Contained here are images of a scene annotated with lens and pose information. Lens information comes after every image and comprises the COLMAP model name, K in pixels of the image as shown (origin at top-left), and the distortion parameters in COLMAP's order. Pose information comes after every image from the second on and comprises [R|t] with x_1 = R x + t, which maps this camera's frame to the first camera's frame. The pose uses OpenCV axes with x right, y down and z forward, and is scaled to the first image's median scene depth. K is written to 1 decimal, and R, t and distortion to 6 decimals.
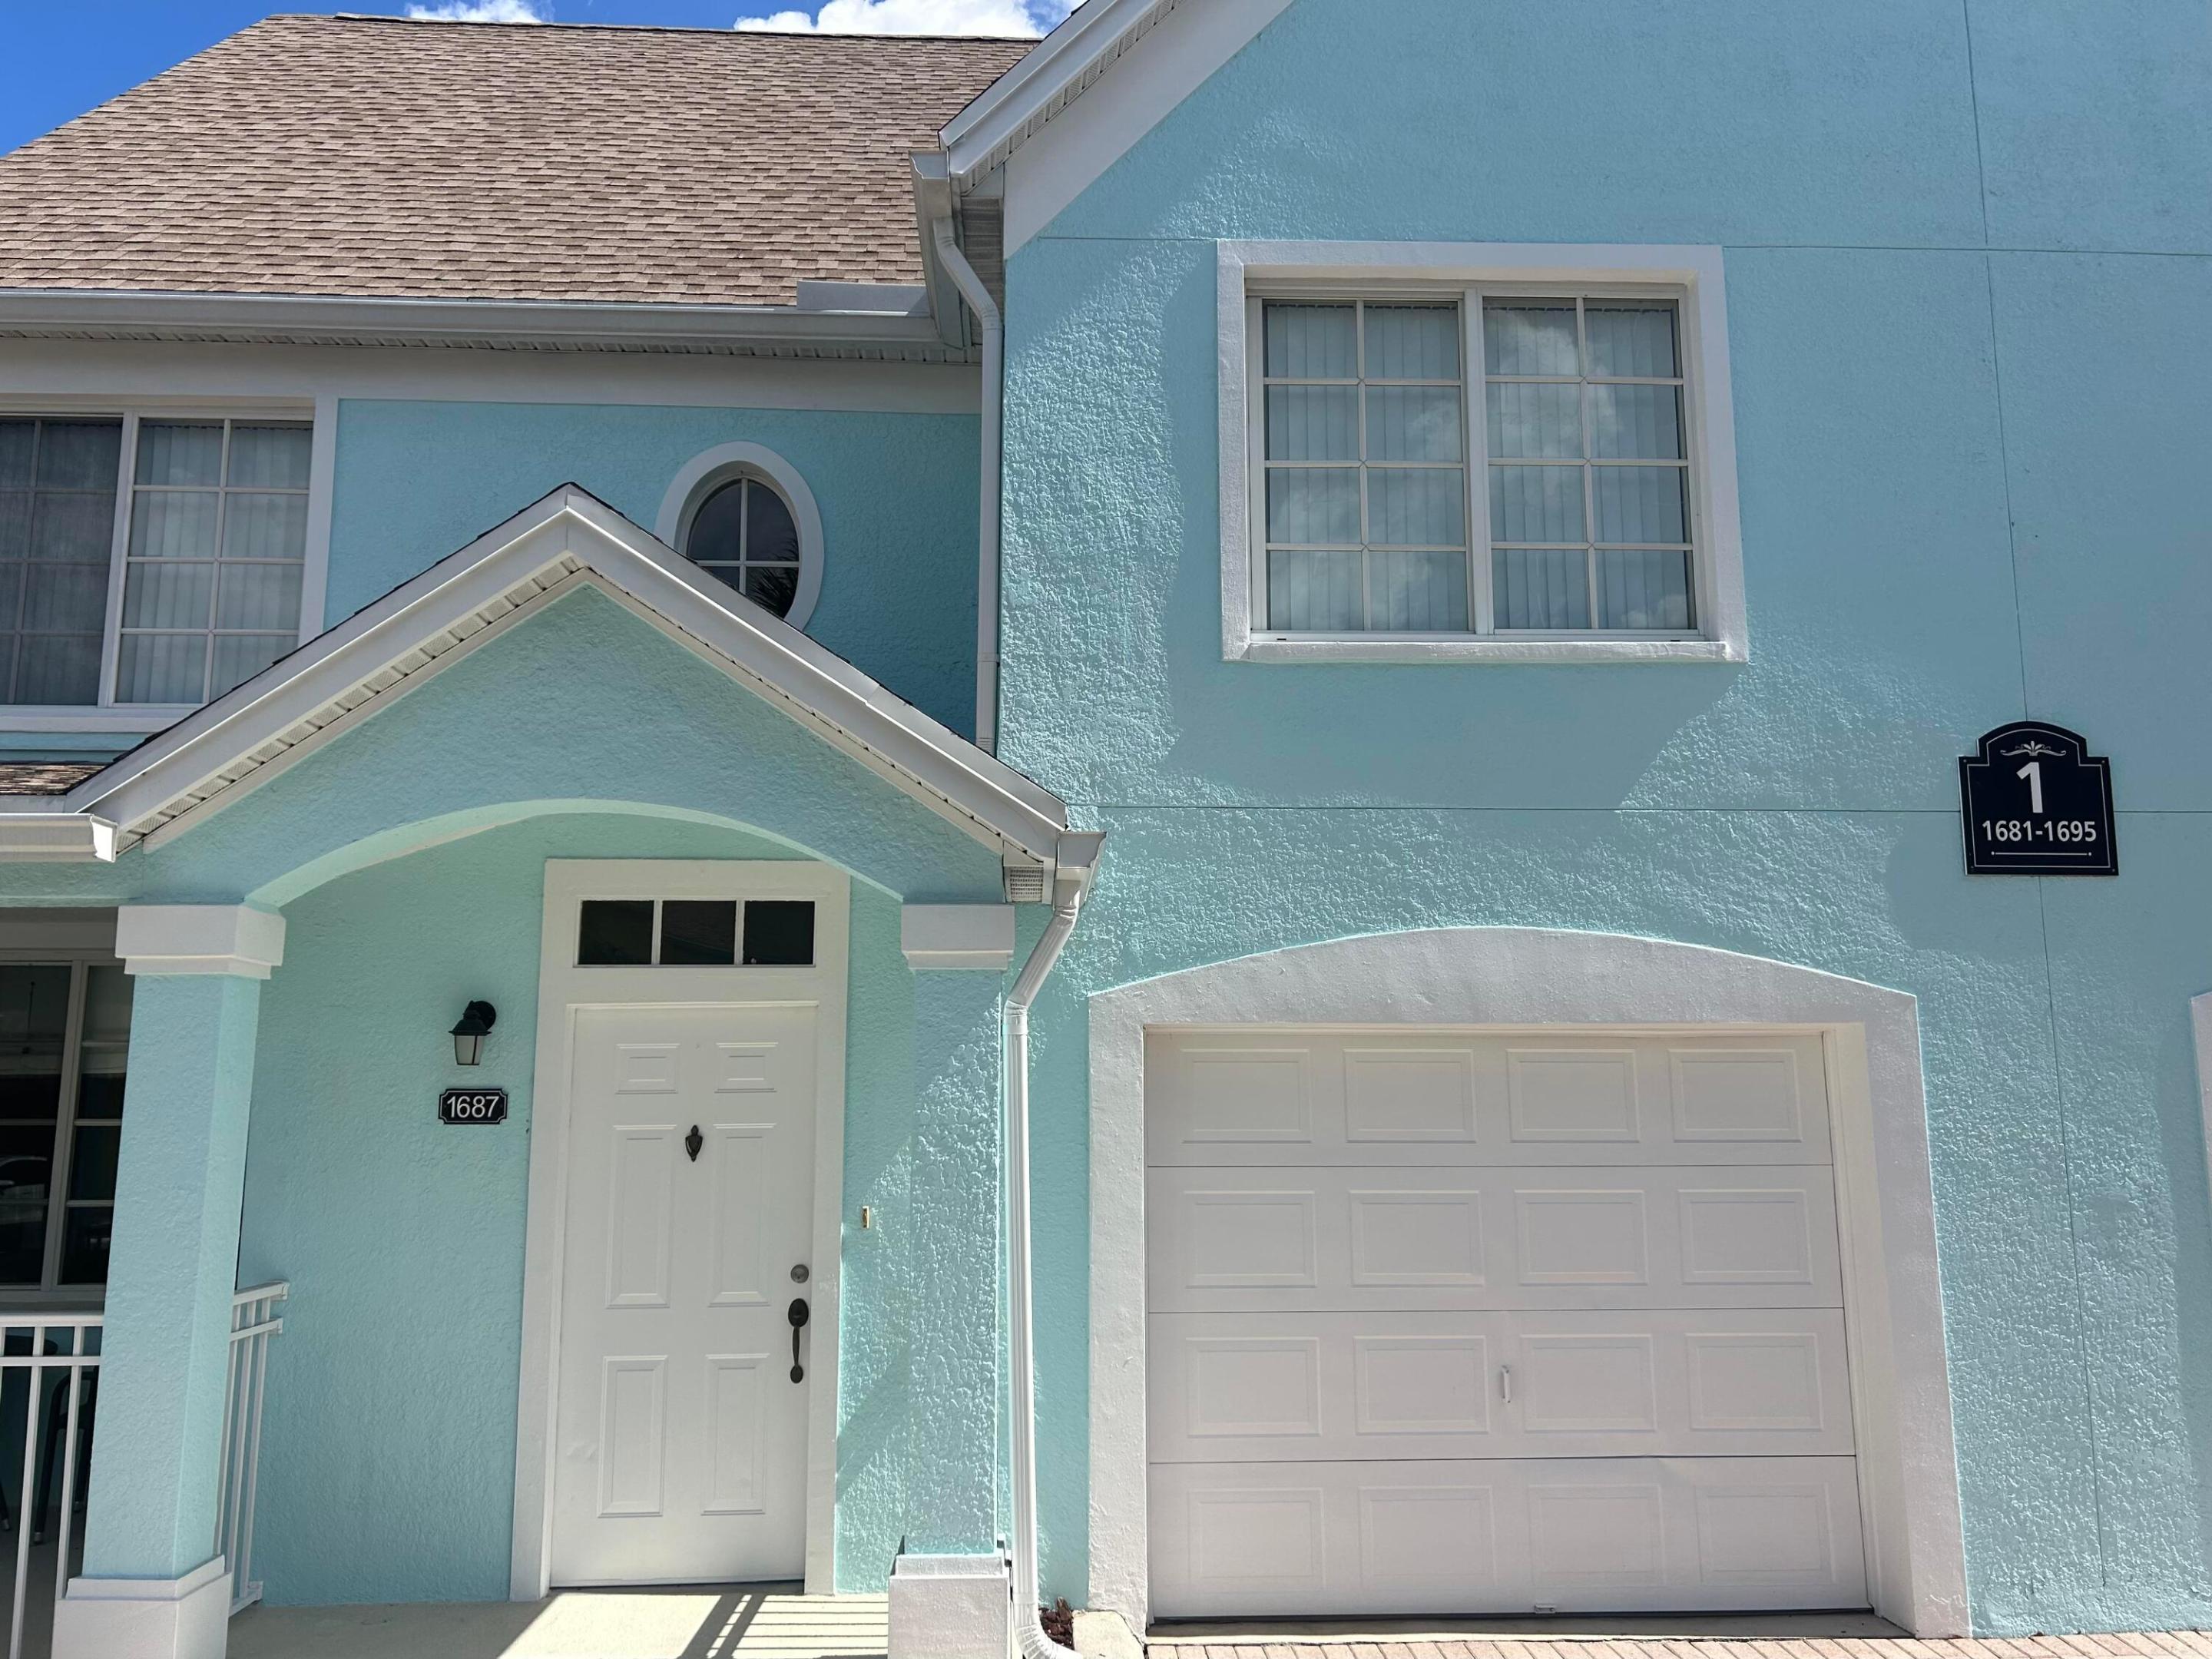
lens RADIAL K [[1959.2, 0, 1106.0], [0, 1959.2, 829.5], [0, 0, 1]] dist [0.085176, -0.187728]
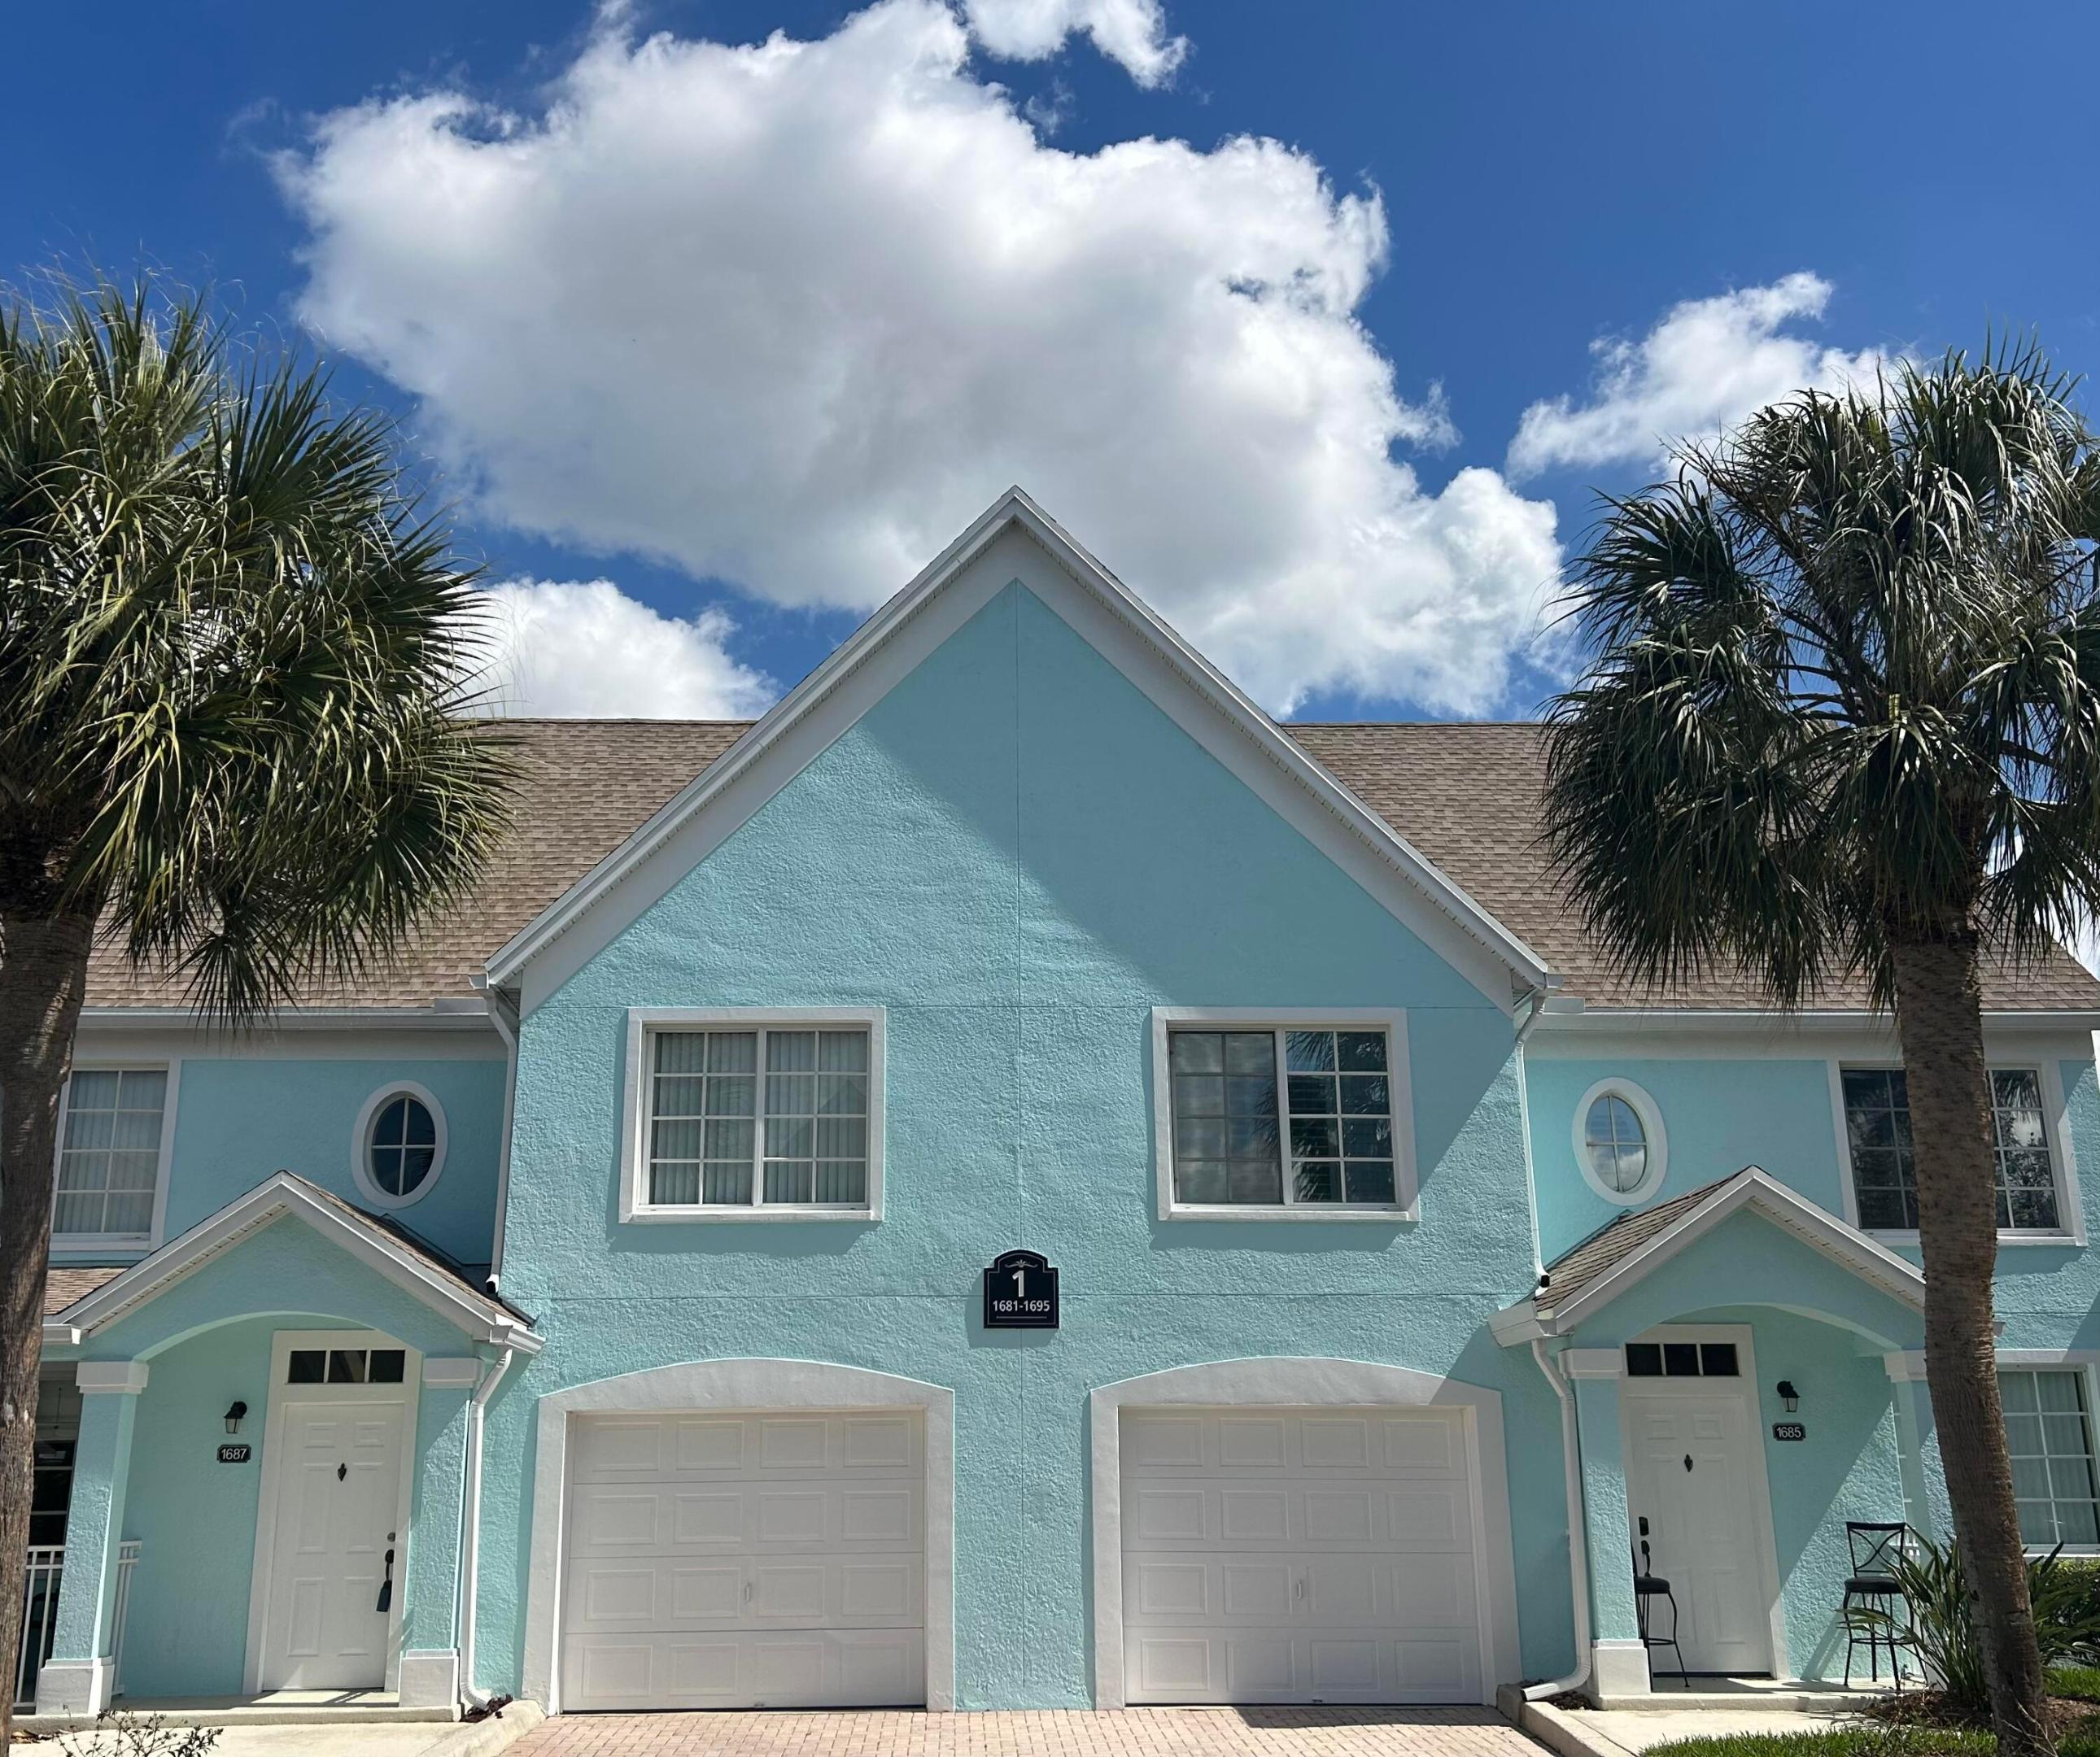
lens RADIAL K [[2212.0, 0, 1050.0], [0, 2212.0, 878.5], [0, 0, 1]] dist [0.068478, -0.184179]
pose [[0.999941, -0.006842, 0.008469, 0.493887], [0.007856, 0.991971, -0.126222, -0.149138], [-0.007537, 0.126281, 0.991966, -1.328495]]
